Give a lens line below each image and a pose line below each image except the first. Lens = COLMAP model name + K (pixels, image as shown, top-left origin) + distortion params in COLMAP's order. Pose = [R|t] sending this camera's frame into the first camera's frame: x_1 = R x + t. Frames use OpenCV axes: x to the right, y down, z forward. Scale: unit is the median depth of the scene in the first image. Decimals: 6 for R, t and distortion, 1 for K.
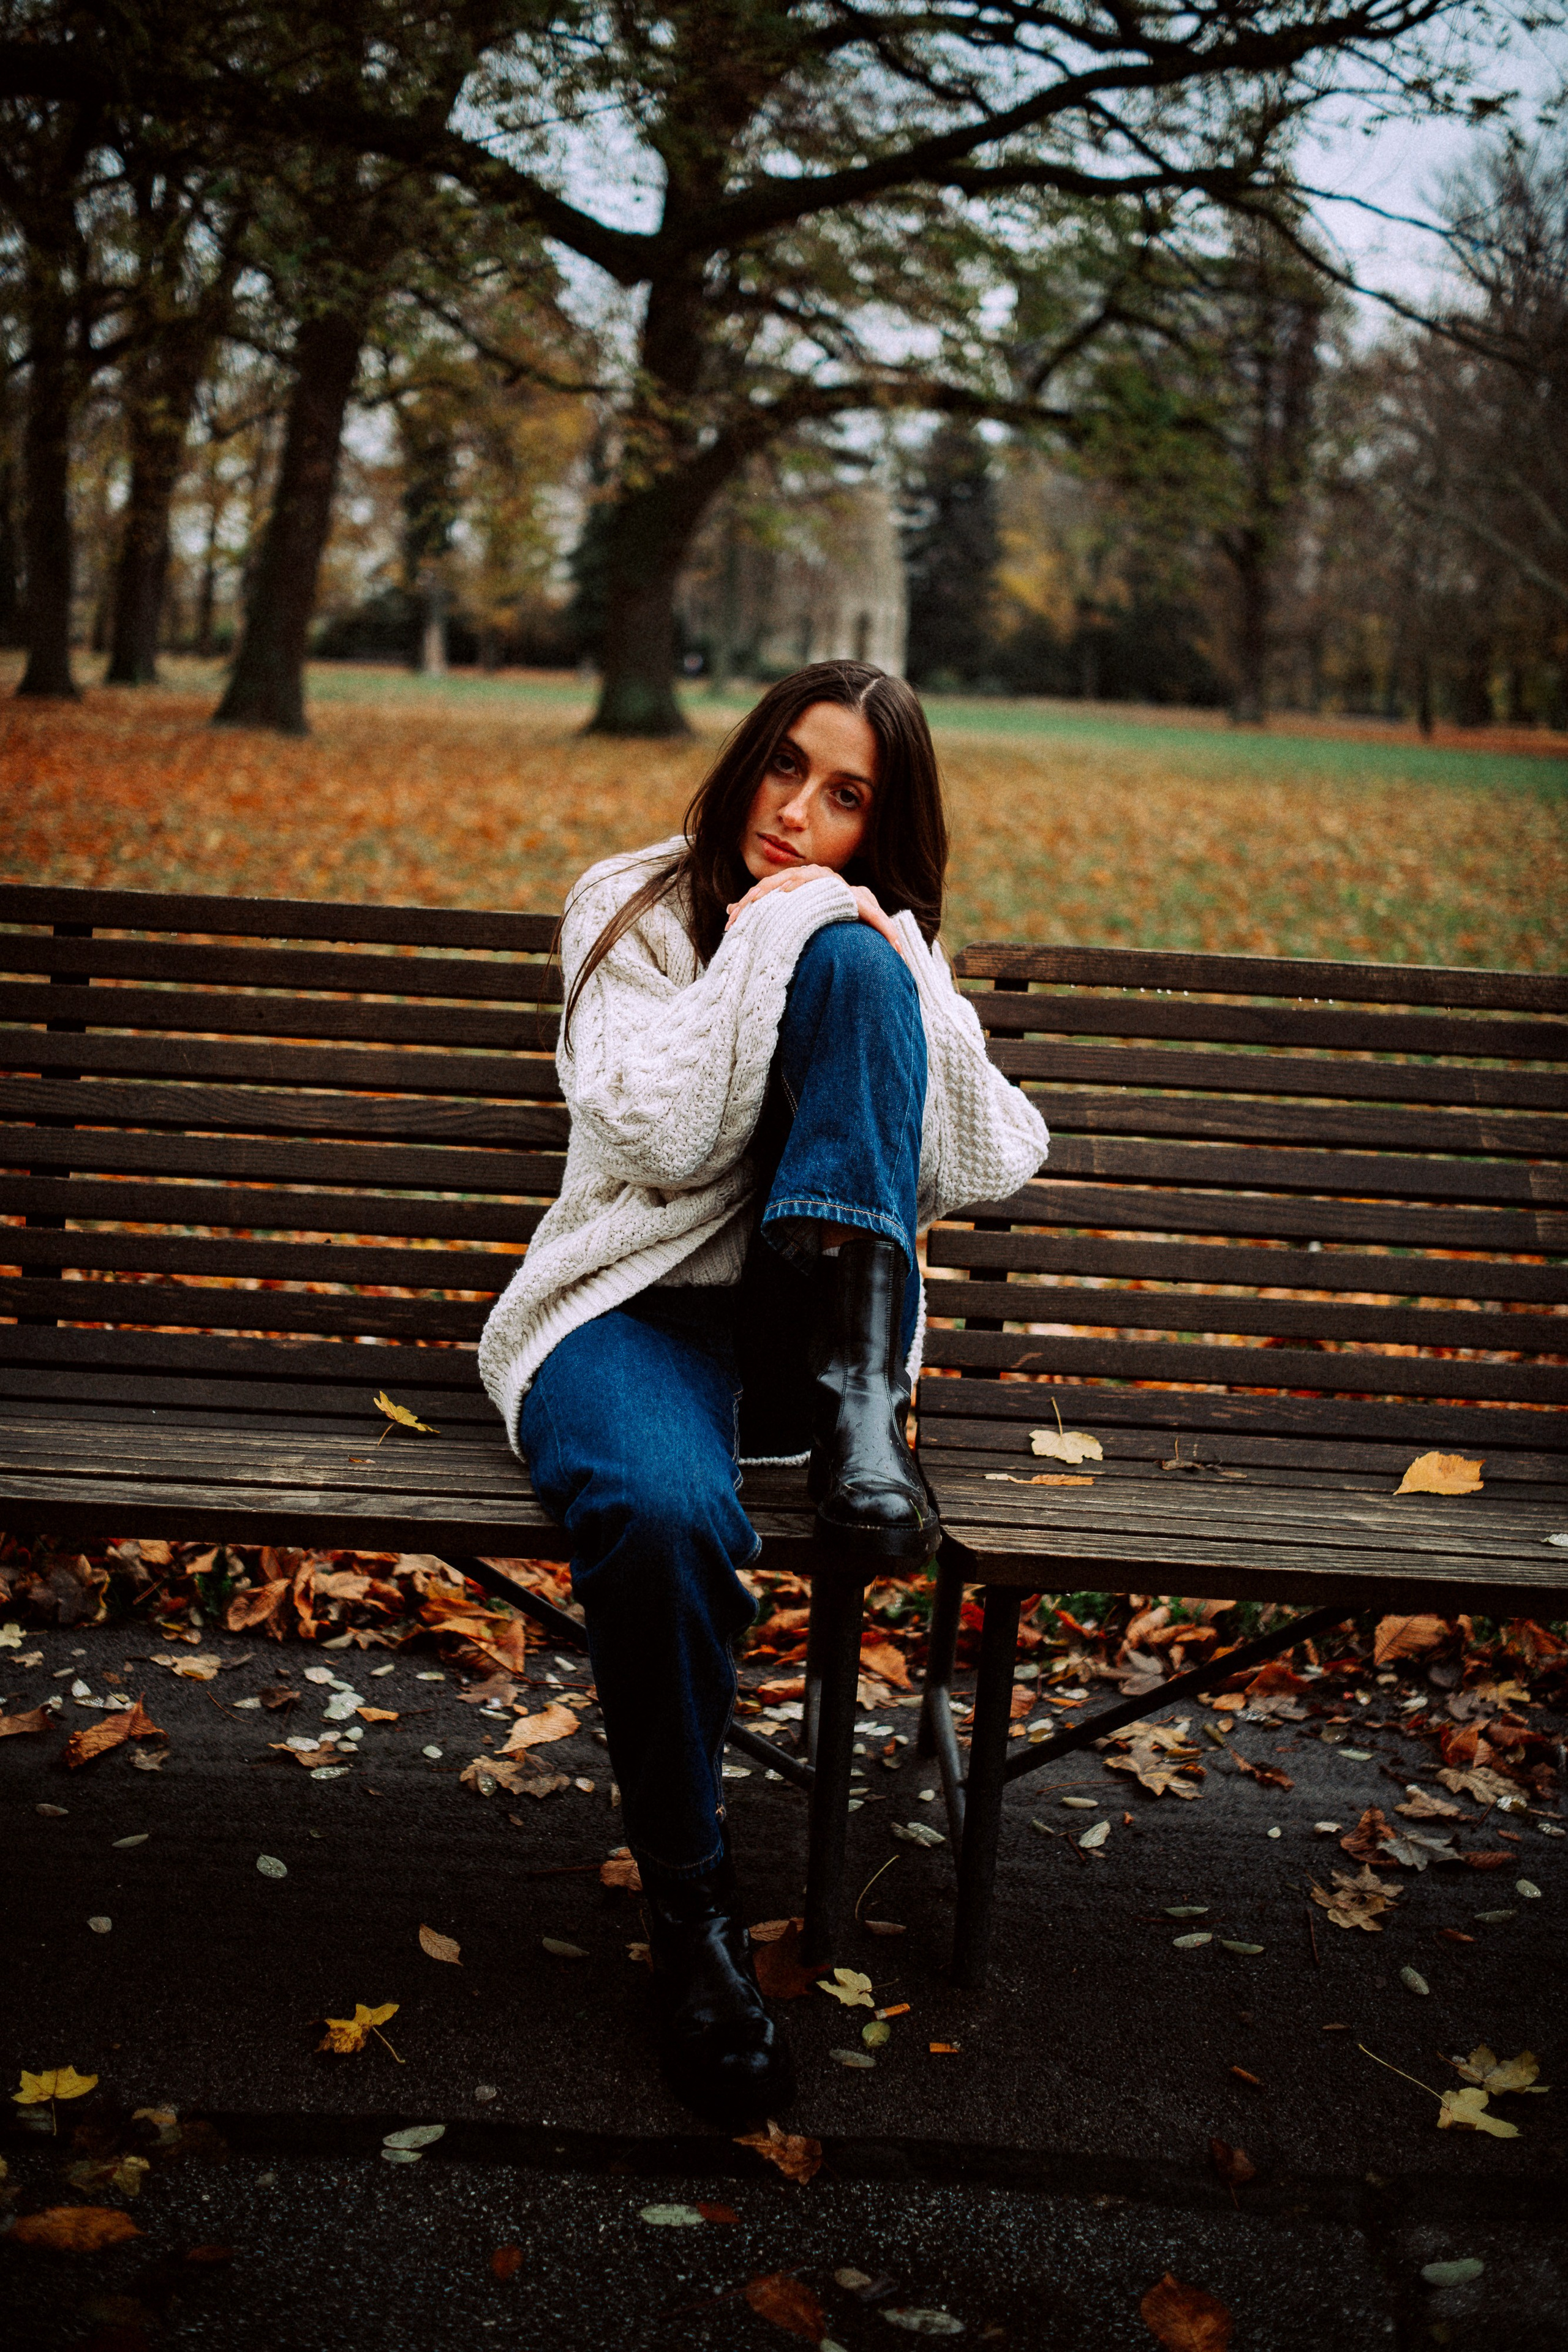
lens RADIAL K [[2617.7, 0, 781.9], [0, 2617.7, 1177.2], [0, 0, 1]] dist [-0.005830, 0.033854]
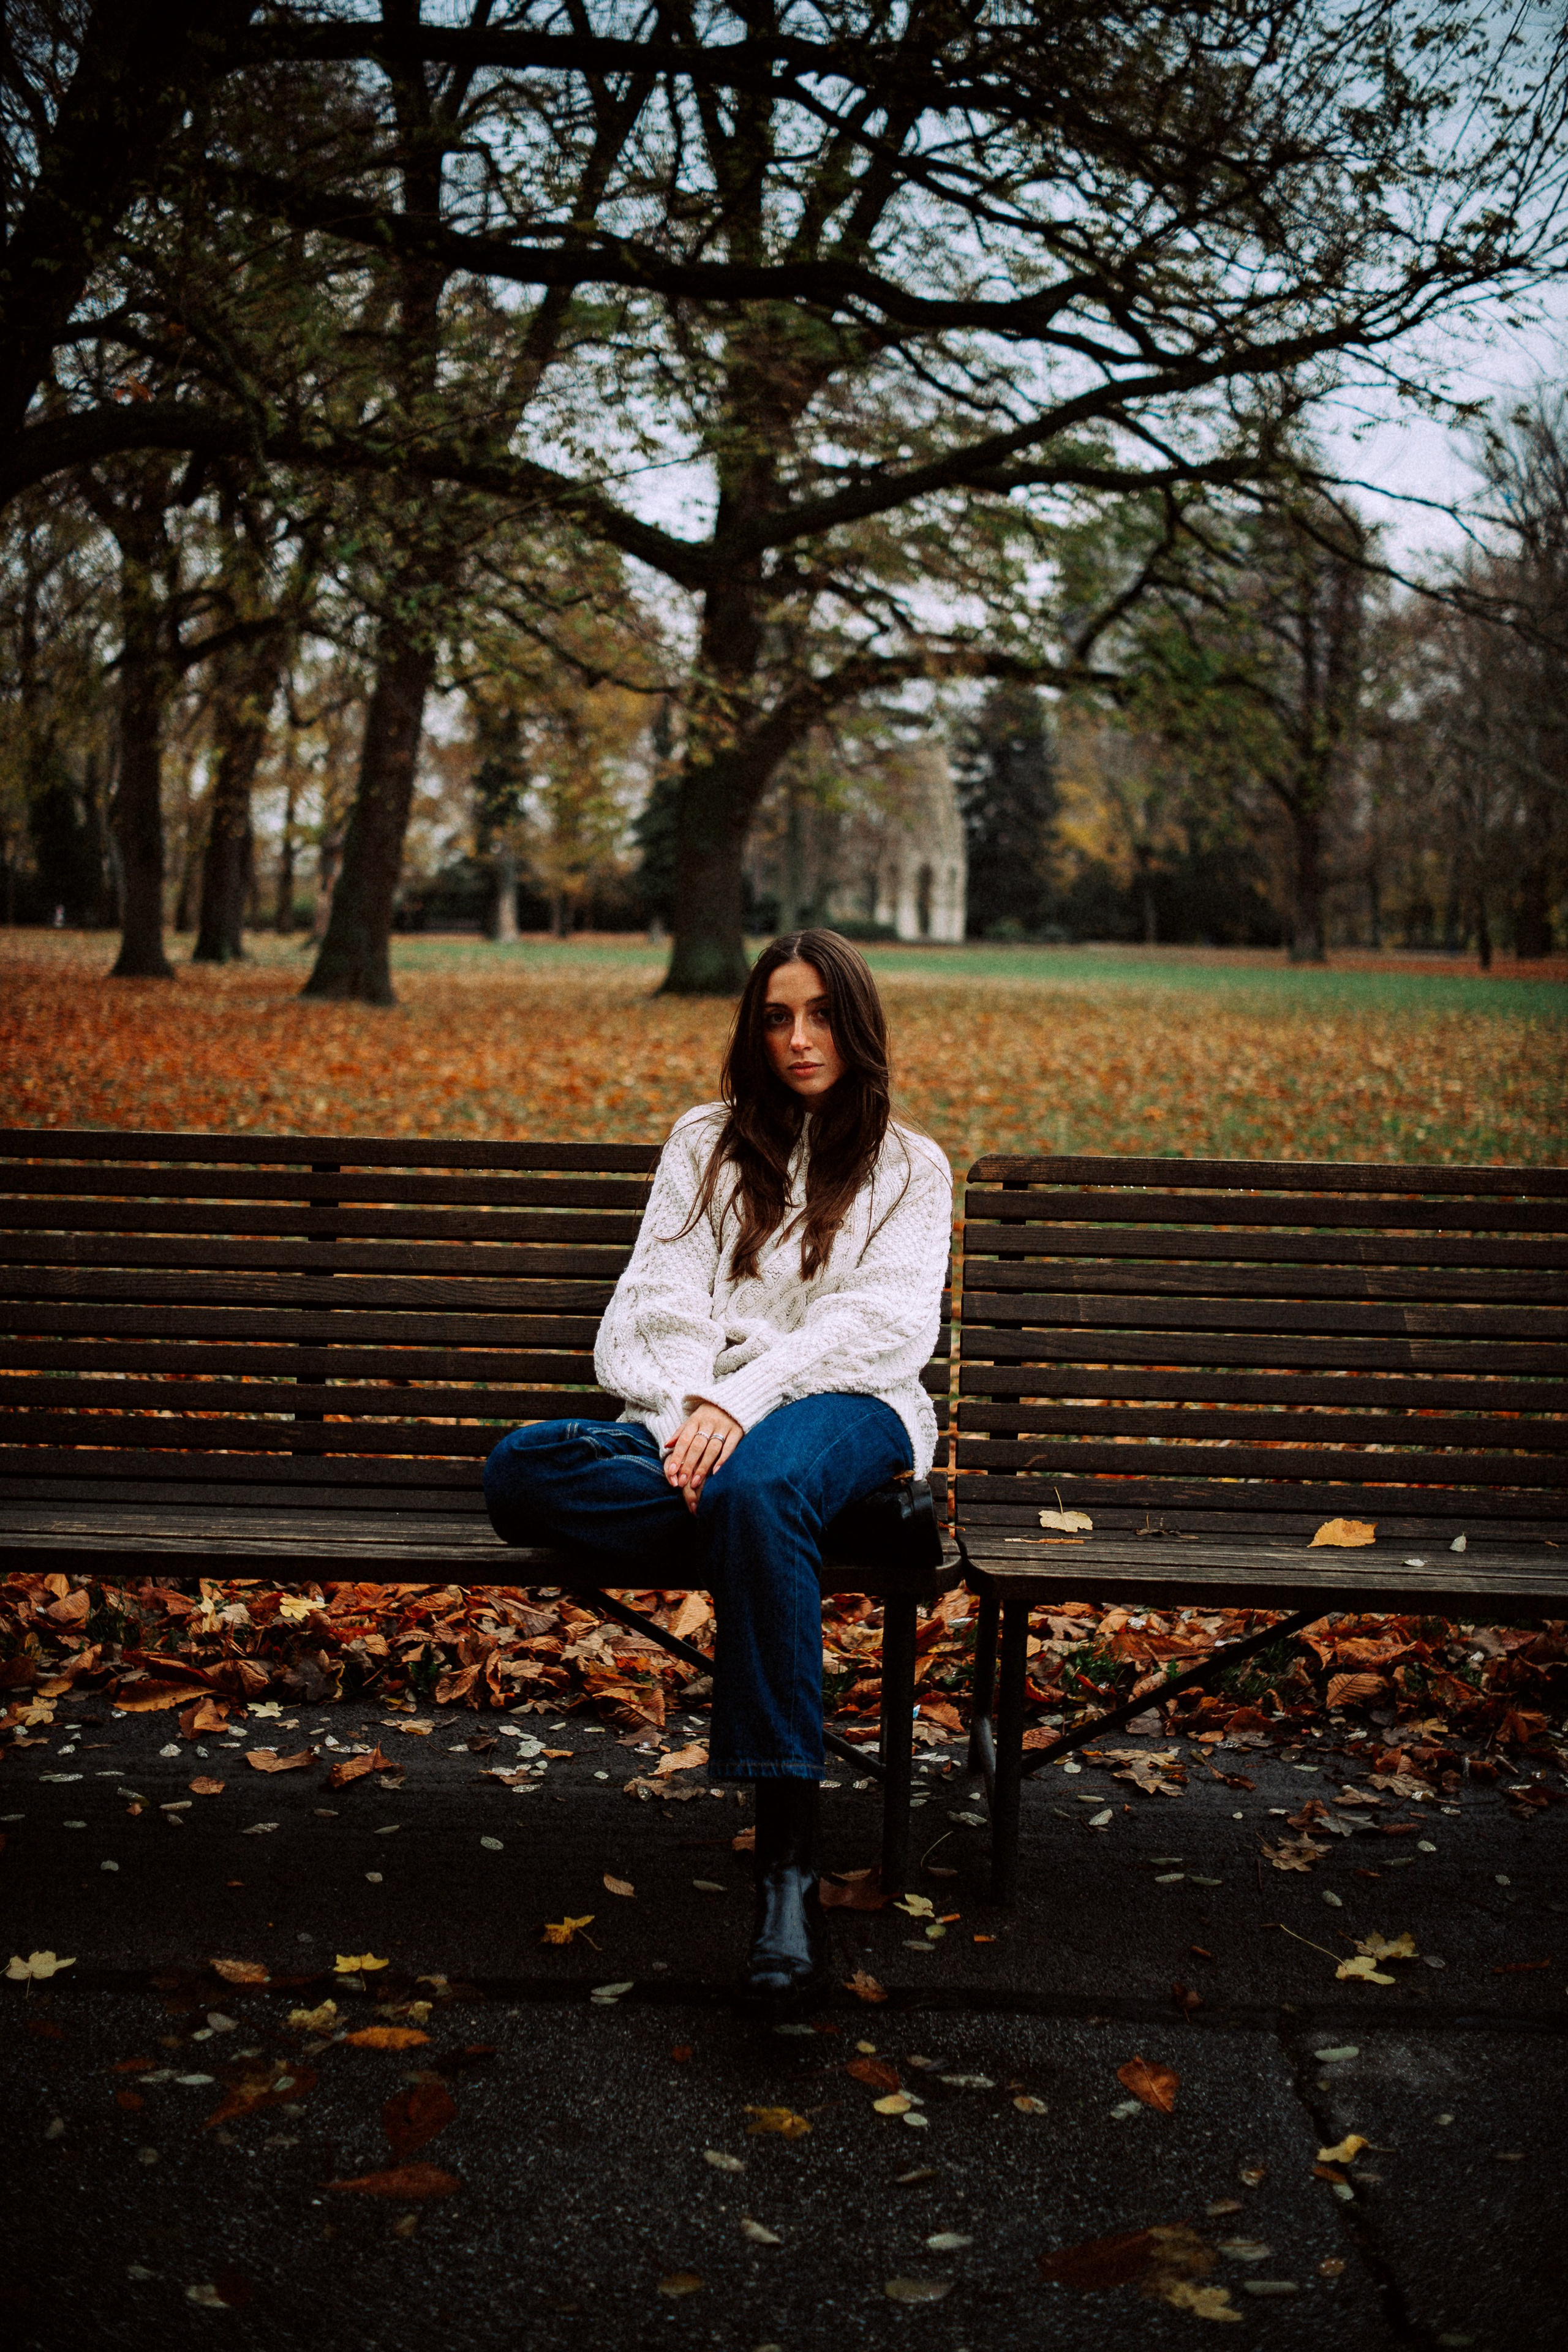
lens RADIAL K [[2662.0, 0, 783.5], [0, 2662.0, 1175.9], [0, 0, 1]] dist [0.008339, 0.013550]
pose [[0.999116, -0.032040, -0.027197, 0.004863], [0.029272, 0.994882, -0.096707, 0.046383], [0.030156, 0.095826, 0.994941, -0.339654]]
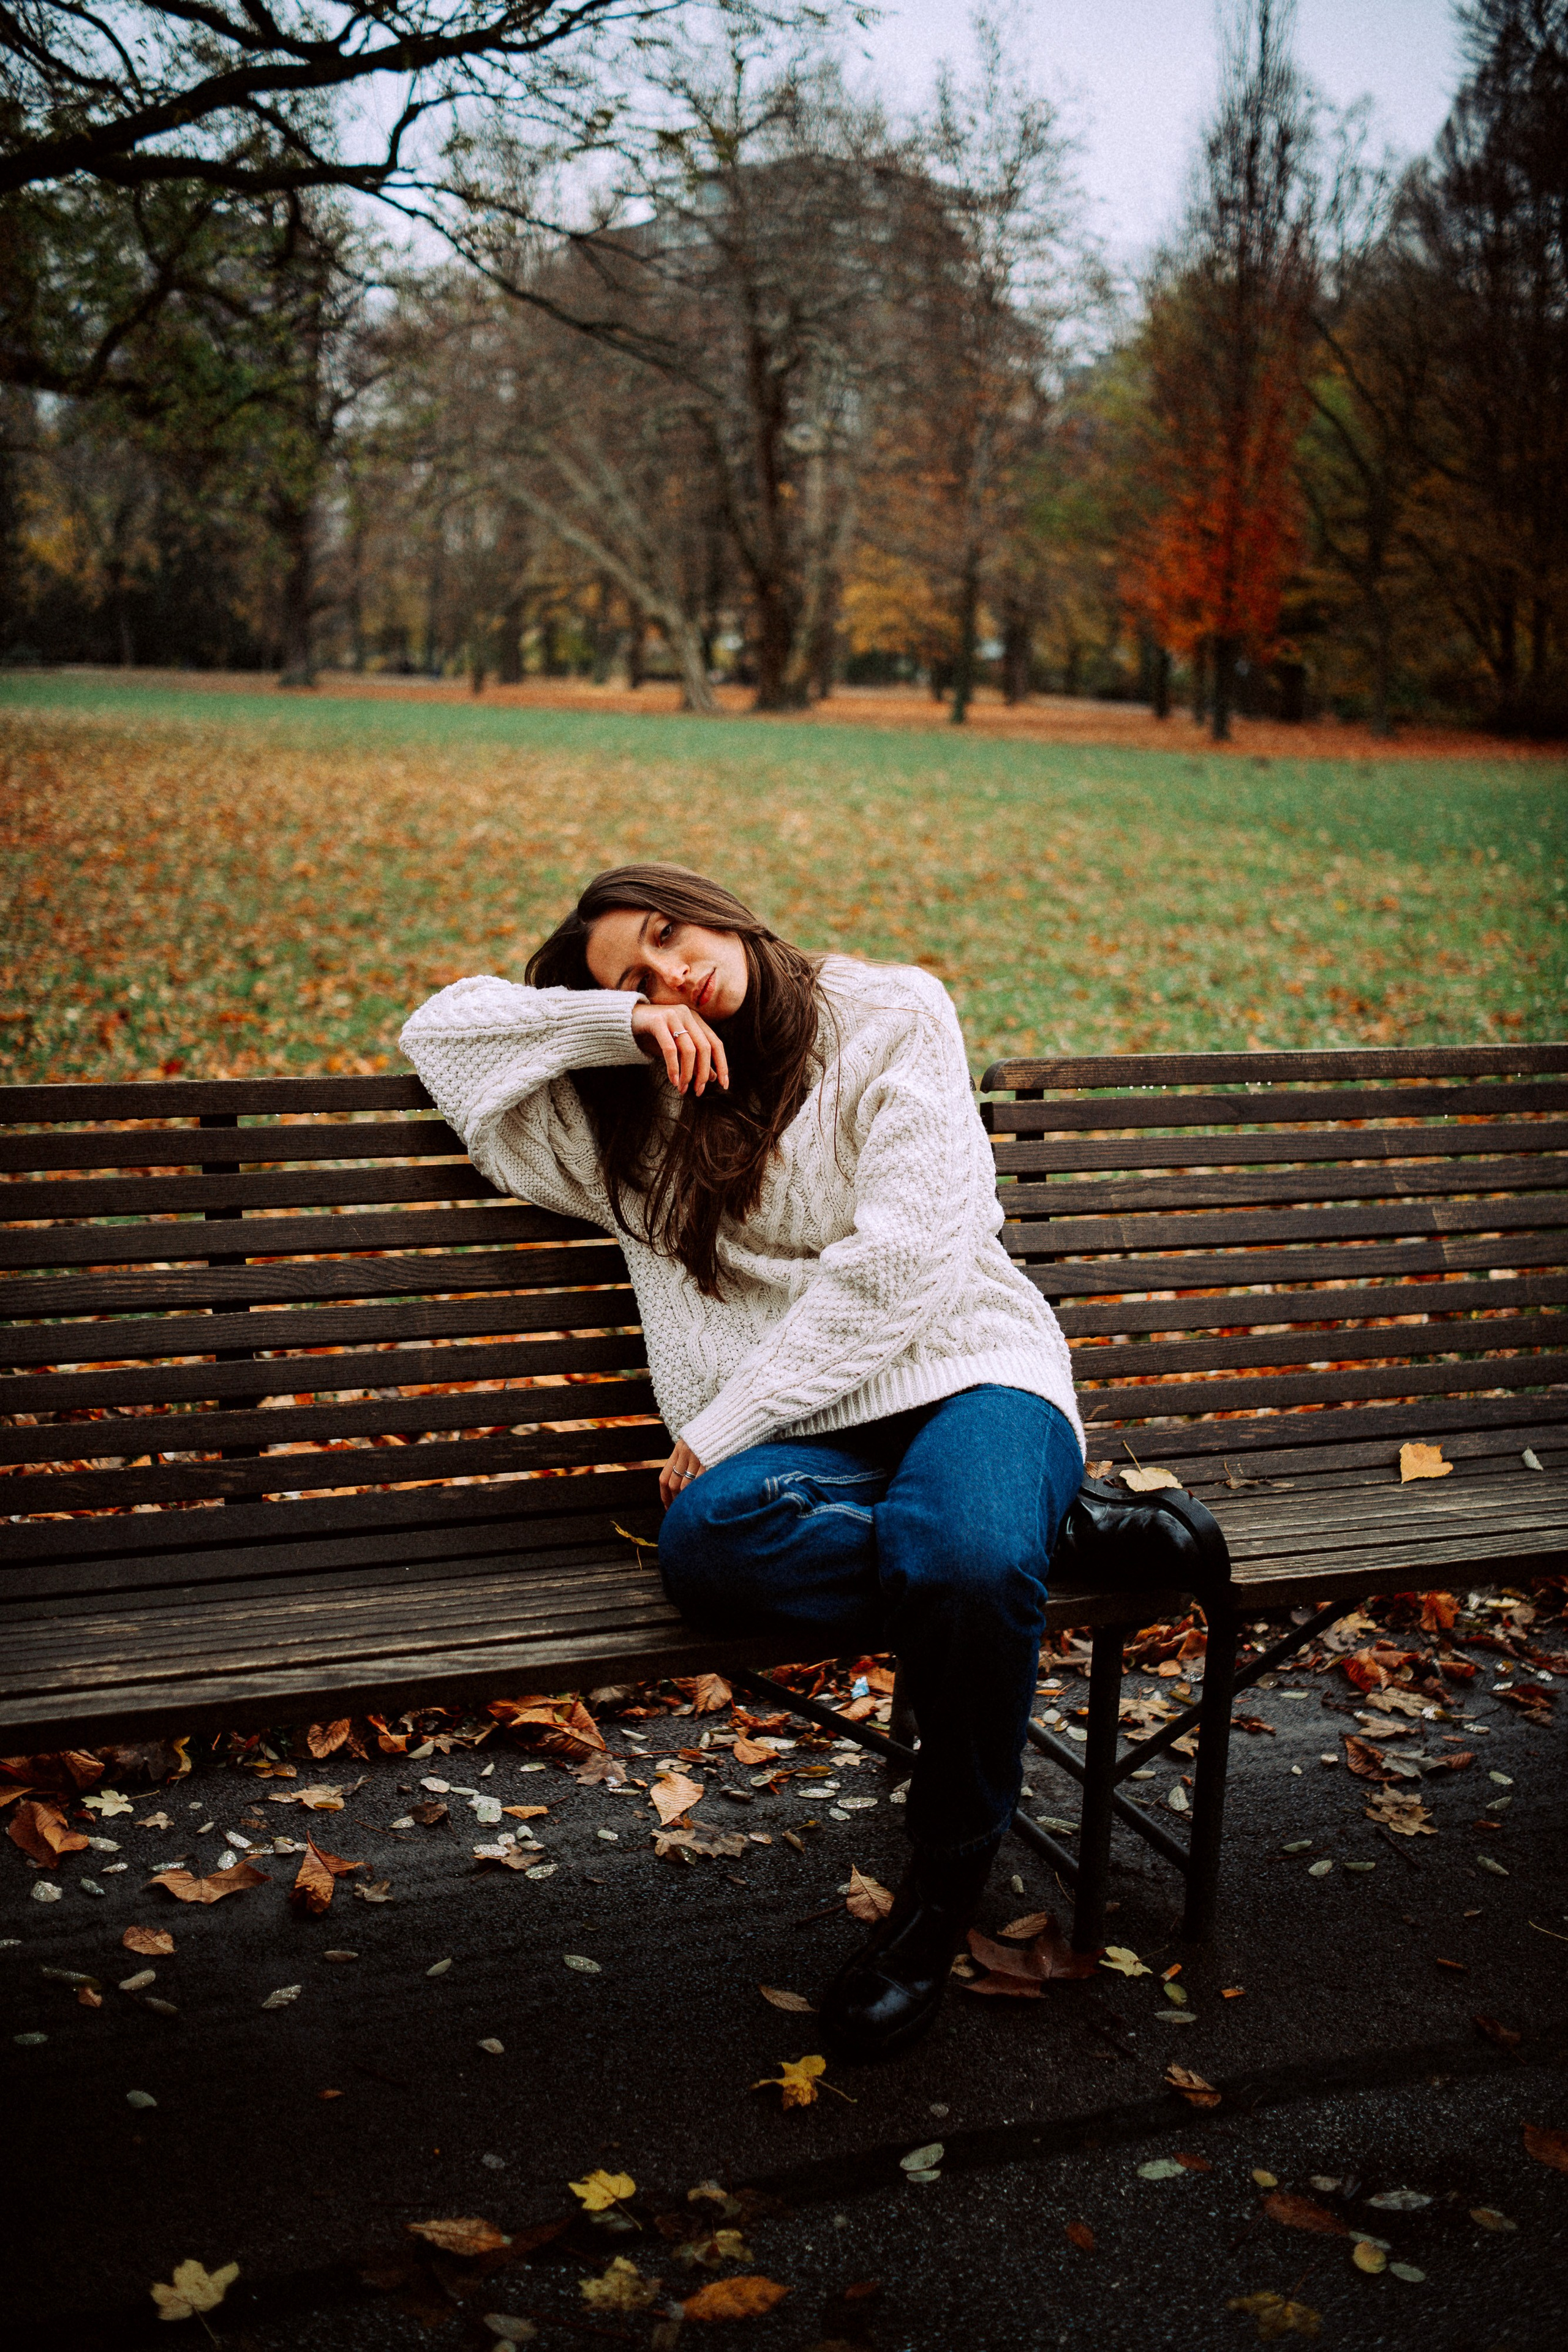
lens RADIAL K [[2632.7, 0, 776.5], [0, 2632.7, 1172.0], [0, 0, 1]] dist [0.008125, 0.024662]
pose [[0.929373, -0.097928, 0.355915, -0.396872], [0.092069, 0.995192, 0.033409, -0.079511], [-0.357475, 0.001720, 0.933921, -0.050792]]
